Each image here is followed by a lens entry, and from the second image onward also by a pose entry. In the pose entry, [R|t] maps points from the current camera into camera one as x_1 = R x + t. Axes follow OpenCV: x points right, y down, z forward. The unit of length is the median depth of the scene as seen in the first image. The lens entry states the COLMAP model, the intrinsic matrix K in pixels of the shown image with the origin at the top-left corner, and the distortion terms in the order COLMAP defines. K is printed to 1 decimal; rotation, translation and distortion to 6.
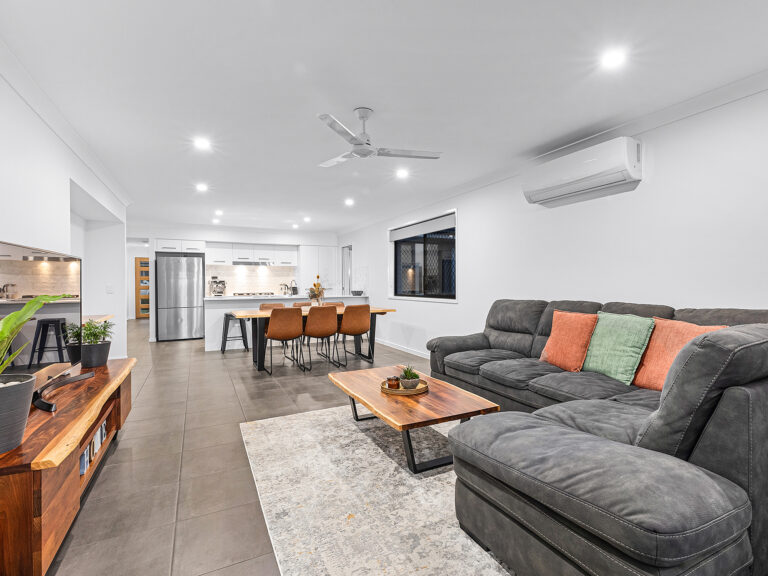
lens RADIAL K [[311.7, 0, 381.1], [0, 311.7, 286.9], [0, 0, 1]] dist [-0.000850, -0.000008]
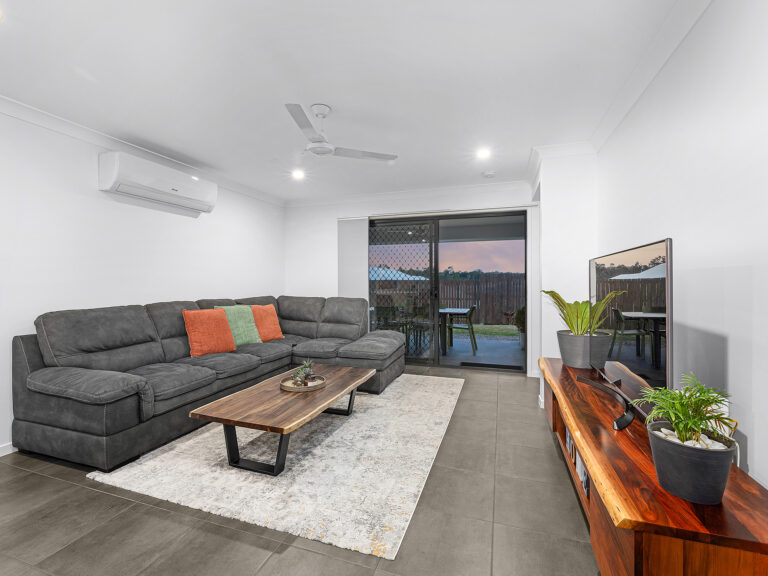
lens RADIAL K [[349.0, 0, 383.2], [0, 349.0, 282.8], [0, 0, 1]] dist [0.001354, -0.000271]
pose [[-0.649783, 0.005531, 0.760100, -0.884770], [0.014219, 0.999887, 0.004880, -0.016082], [-0.759987, 0.013978, -0.649788, 1.386951]]
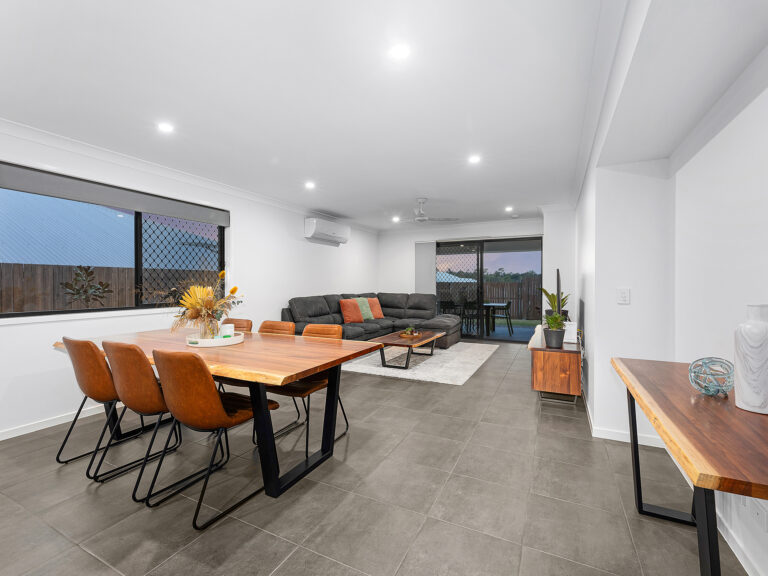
lens RADIAL K [[349.0, 0, 380.7], [0, 349.0, 288.4], [0, 0, 1]] dist [0.001354, -0.000271]
pose [[-0.534697, -0.002493, 0.845040, -1.667663], [0.015994, 0.999787, 0.013070, -0.018239], [-0.844892, 0.020504, -0.534543, 2.230544]]
